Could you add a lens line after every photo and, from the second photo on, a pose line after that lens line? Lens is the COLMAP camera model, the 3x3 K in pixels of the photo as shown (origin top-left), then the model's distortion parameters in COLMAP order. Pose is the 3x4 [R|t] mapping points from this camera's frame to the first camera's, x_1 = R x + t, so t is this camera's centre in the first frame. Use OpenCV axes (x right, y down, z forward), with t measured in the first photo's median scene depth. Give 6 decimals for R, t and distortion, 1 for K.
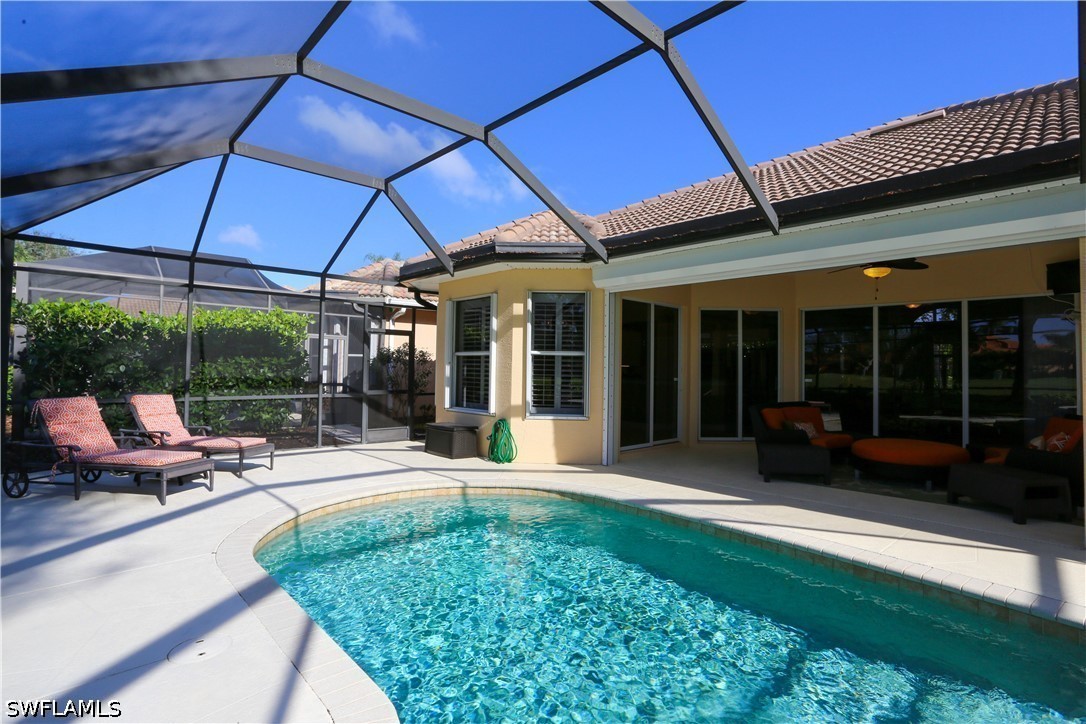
lens RADIAL K [[522.4, 0, 543.8], [0, 522.4, 354.3], [0, 0, 1]] dist [-0.065531, 0.022238]
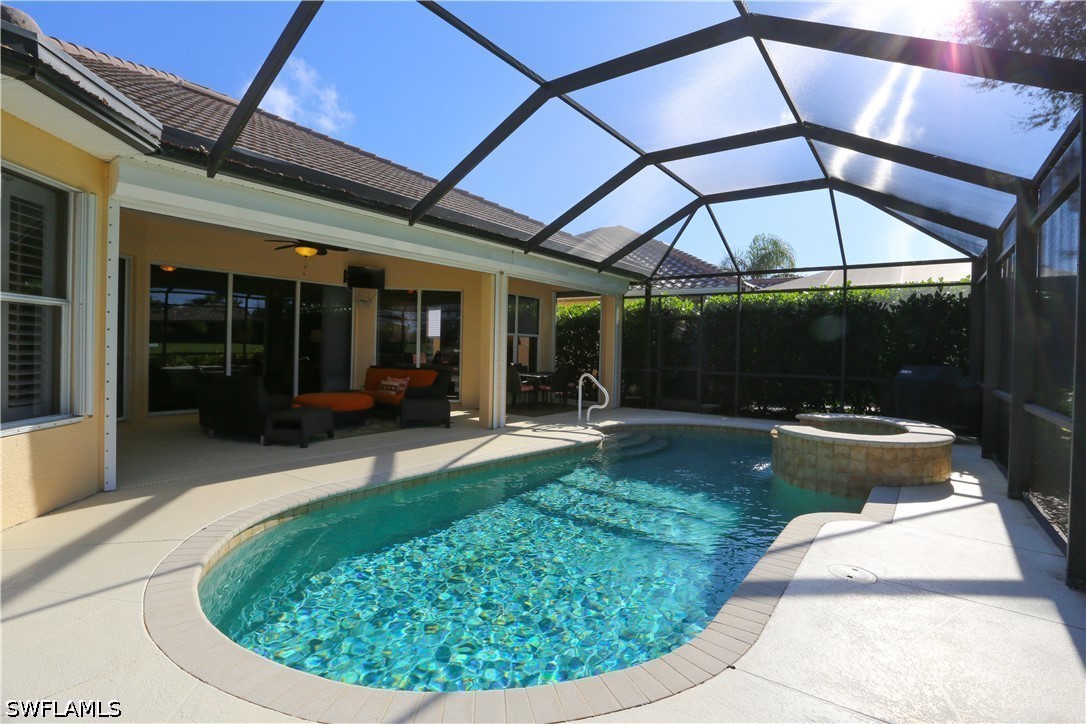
lens RADIAL K [[522.4, 0, 543.8], [0, 522.4, 354.3], [0, 0, 1]] dist [-0.065531, 0.022238]
pose [[-0.183270, -0.032131, 0.982537, -0.580387], [-0.053441, 0.998313, 0.022678, 0.015373], [-0.981609, -0.048352, -0.184678, 0.661540]]
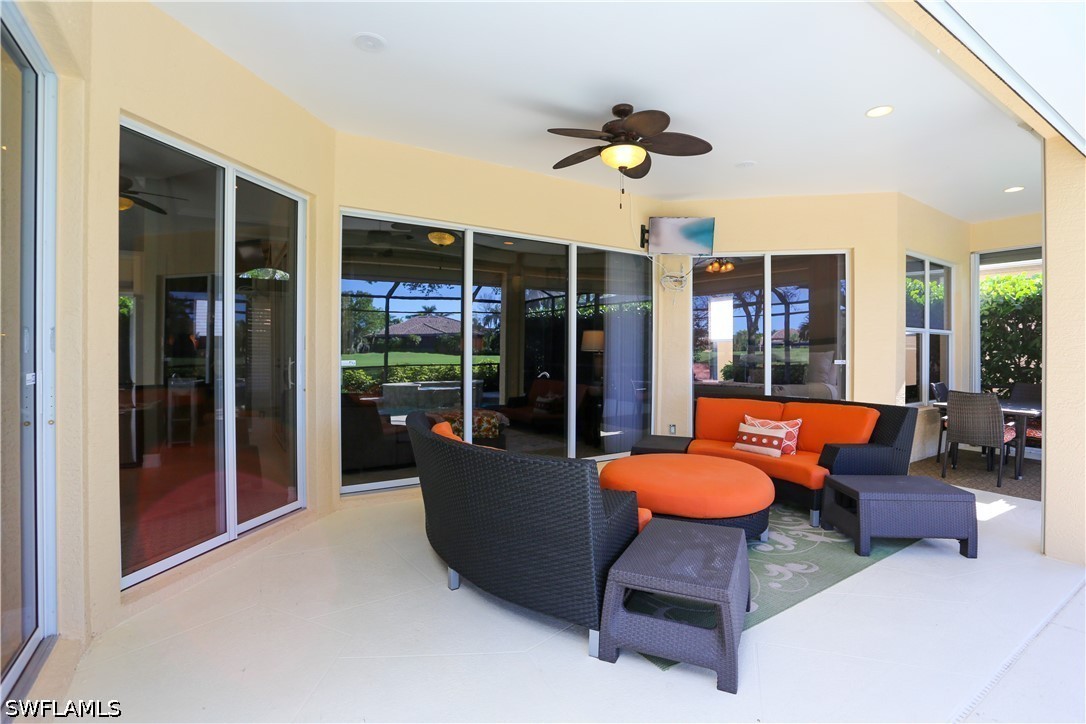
lens RADIAL K [[522.4, 0, 543.8], [0, 522.4, 354.3], [0, 0, 1]] dist [-0.065531, 0.022238]
pose [[0.171864, -0.016459, 0.984983, 0.105348], [-0.023797, 0.999499, 0.020854, 0.036279], [-0.984833, -0.027024, 0.171387, 0.962141]]
